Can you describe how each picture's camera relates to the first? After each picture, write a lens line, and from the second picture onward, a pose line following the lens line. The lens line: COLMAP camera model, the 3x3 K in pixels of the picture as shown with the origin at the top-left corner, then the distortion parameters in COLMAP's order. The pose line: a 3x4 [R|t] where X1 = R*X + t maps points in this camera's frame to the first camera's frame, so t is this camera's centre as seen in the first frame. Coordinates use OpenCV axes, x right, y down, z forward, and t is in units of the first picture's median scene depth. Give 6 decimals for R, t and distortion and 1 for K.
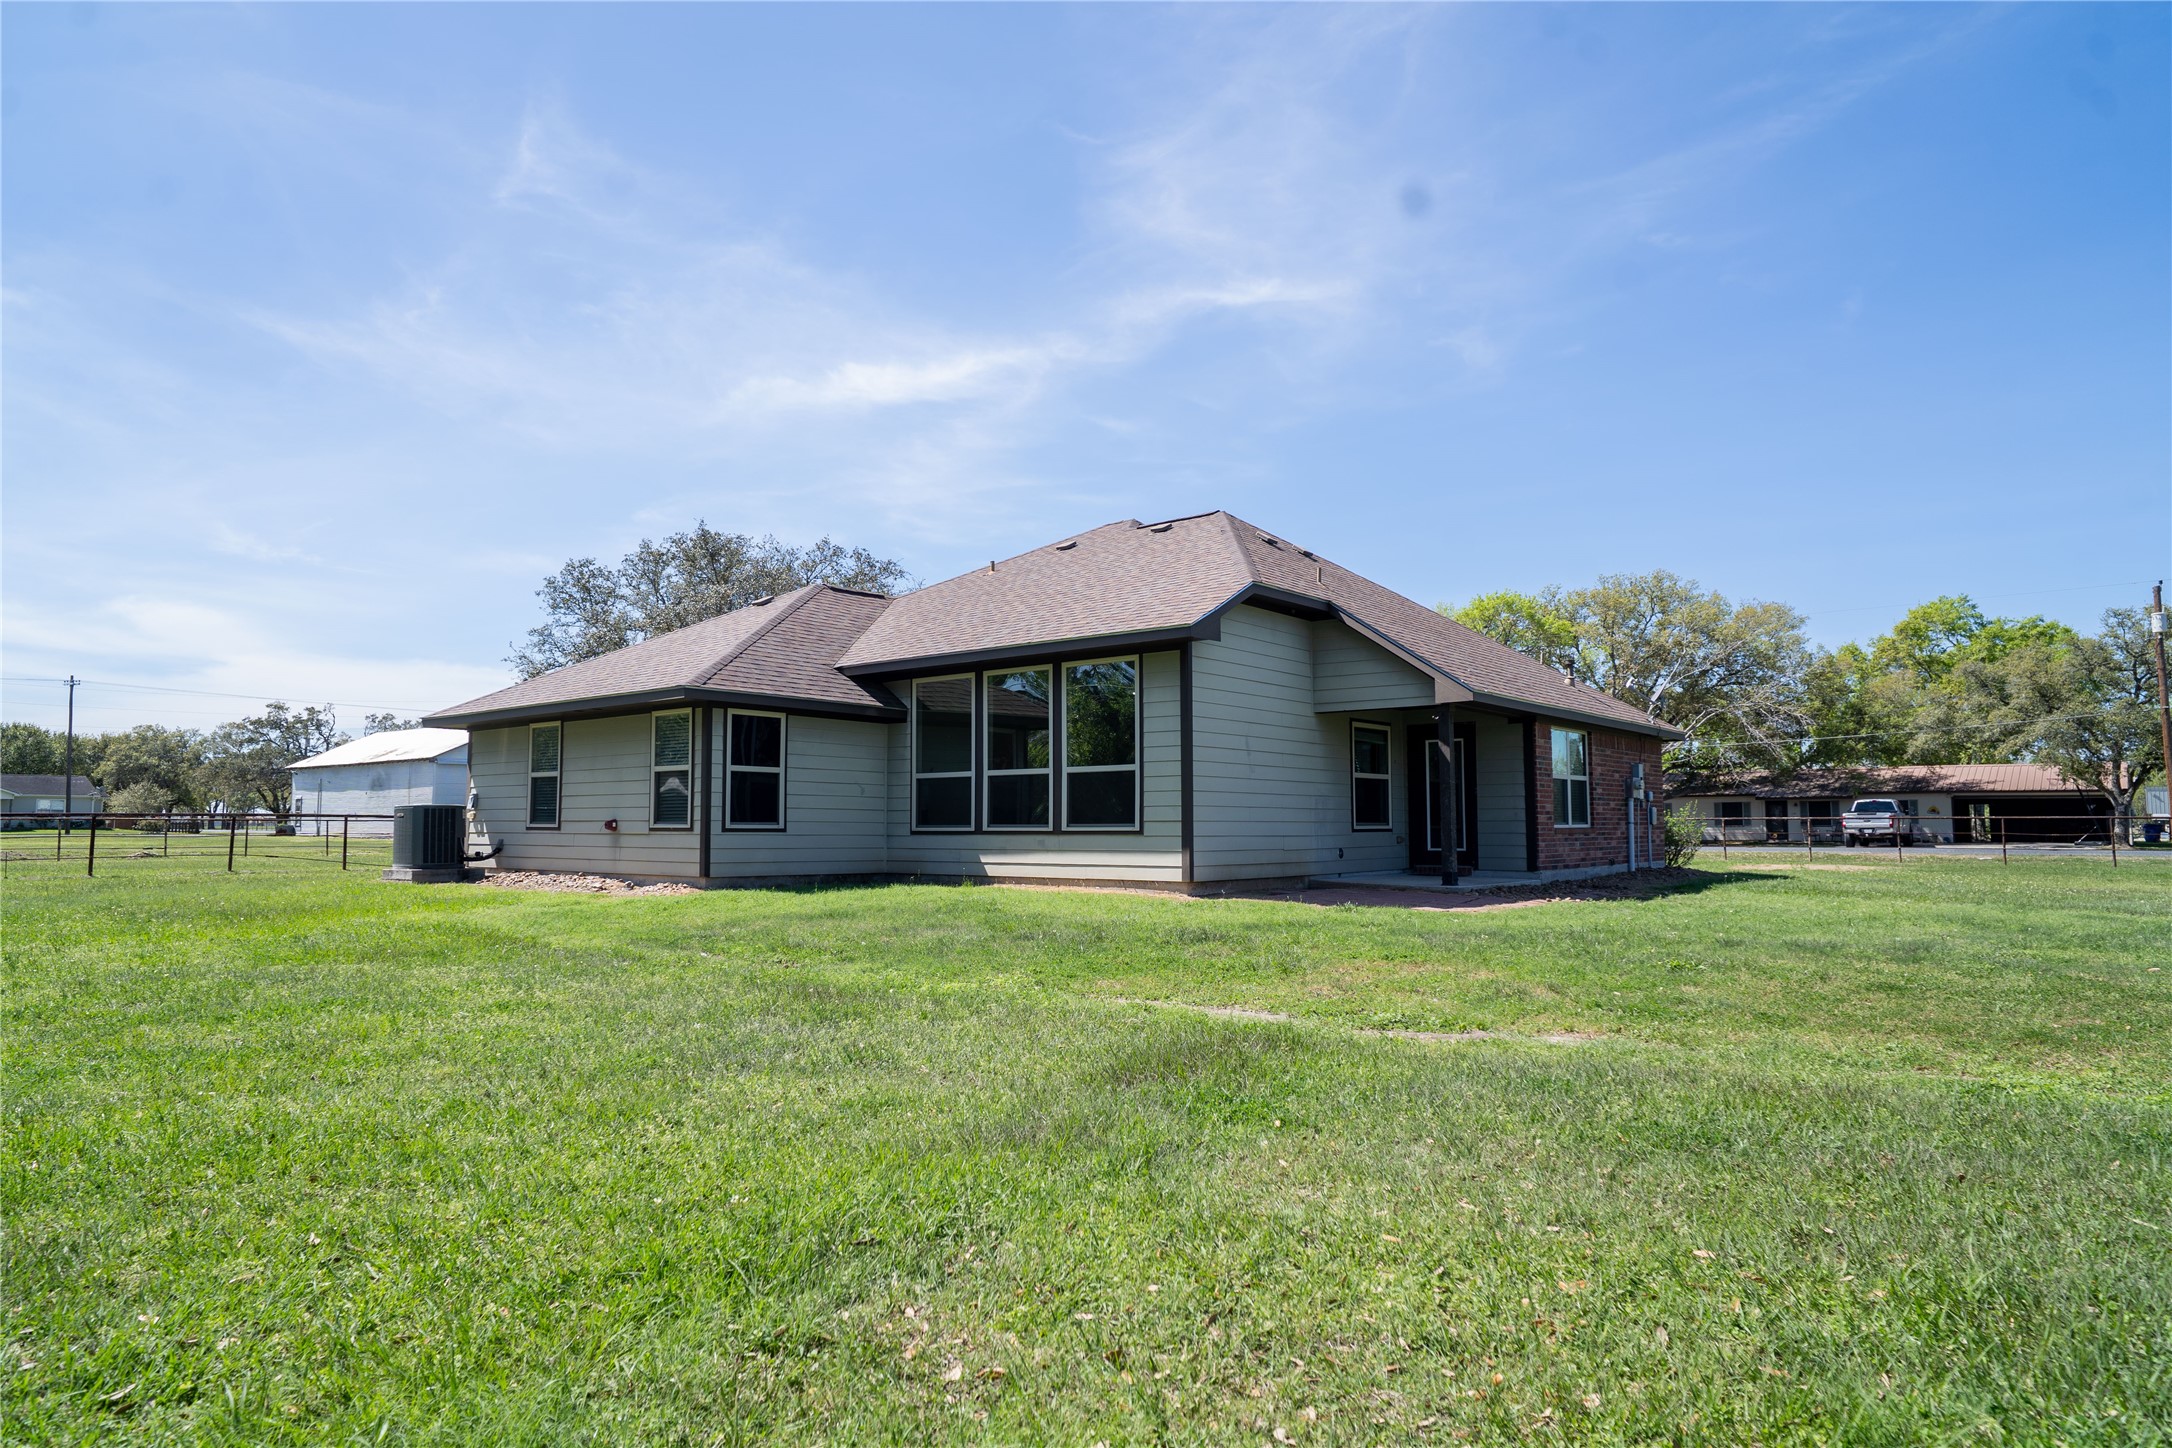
lens RADIAL K [[1315.0, 0, 1085.9], [0, 1315.0, 719.3], [0, 0, 1]] dist [-0.000363, -0.013691]
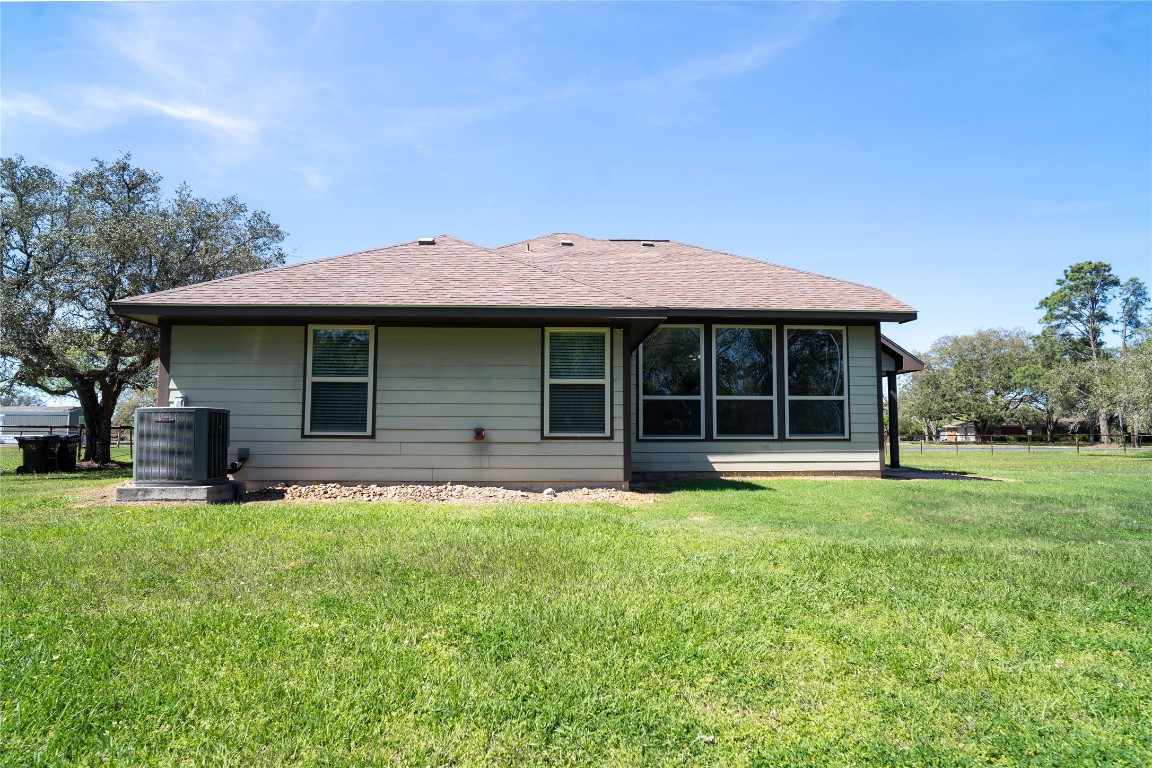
lens RADIAL K [[665.6, 0, 576.0], [0, 665.6, 387.7], [0, 0, 1]] dist [-0.031846, 0.002916]
pose [[0.746530, 0.048711, 0.663566, -0.648475], [-0.059774, 0.998194, -0.006027, 0.043465], [-0.662661, -0.035165, 0.748093, 0.565951]]
